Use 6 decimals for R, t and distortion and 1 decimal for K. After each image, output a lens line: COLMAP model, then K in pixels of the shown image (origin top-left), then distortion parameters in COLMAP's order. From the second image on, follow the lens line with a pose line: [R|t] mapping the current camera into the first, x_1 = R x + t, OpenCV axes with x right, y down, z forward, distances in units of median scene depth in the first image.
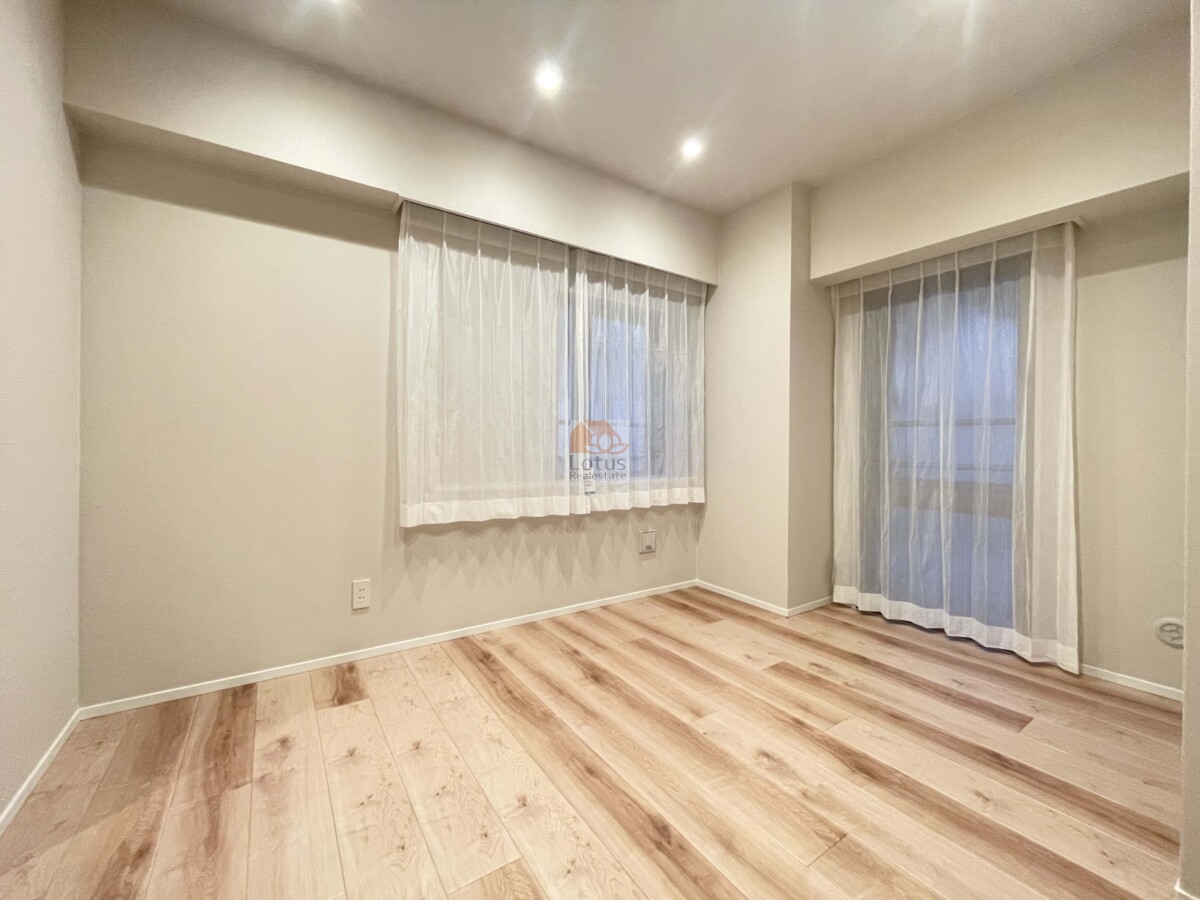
lens RADIAL K [[484.7, 0, 600.0], [0, 484.7, 450.0], [0, 0, 1]] dist [-0.000632, -0.000523]
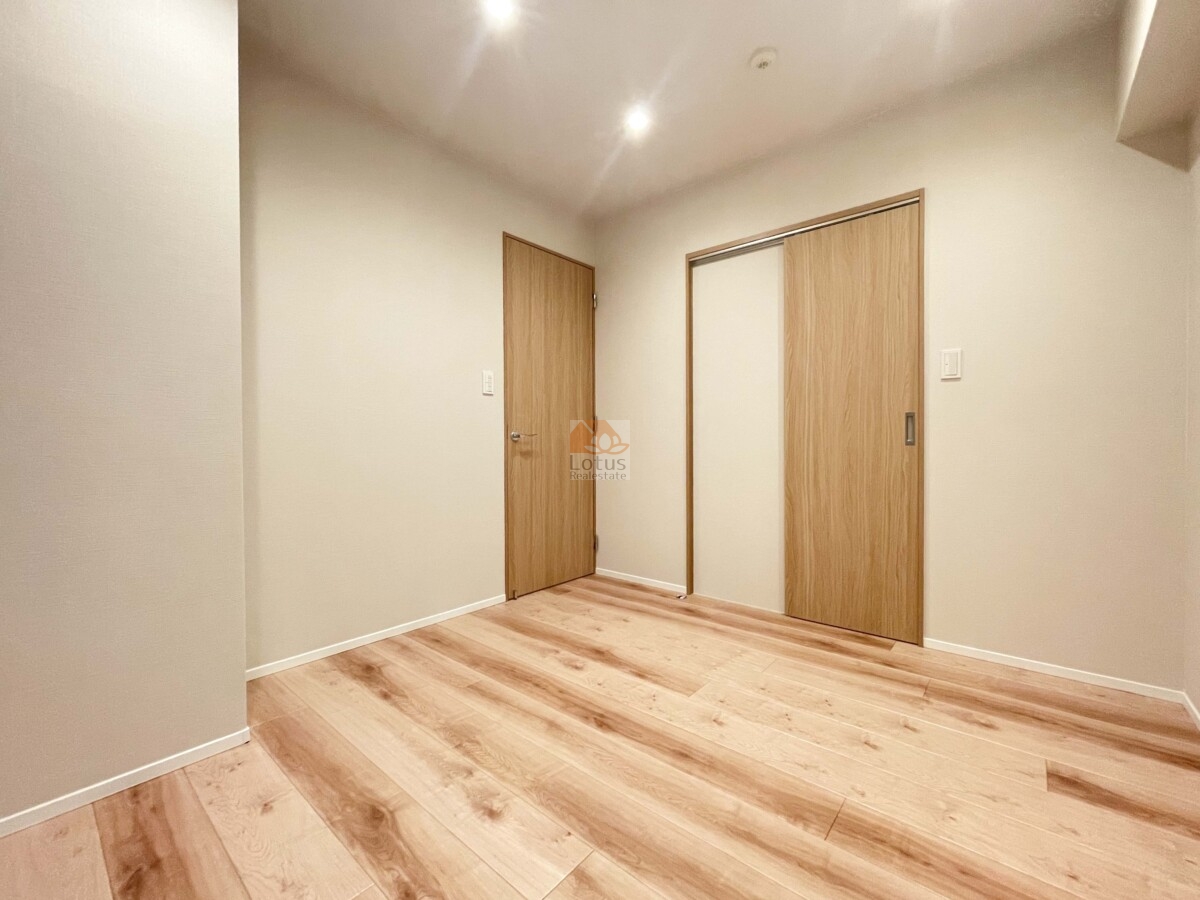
lens RADIAL K [[484.7, 0, 600.0], [0, 484.7, 450.0], [0, 0, 1]] dist [-0.000632, -0.000523]
pose [[-0.962884, -0.000725, -0.269916, 0.431050], [-0.009117, 0.999513, 0.029838, 0.020284], [0.269763, 0.031192, -0.962421, 1.984610]]
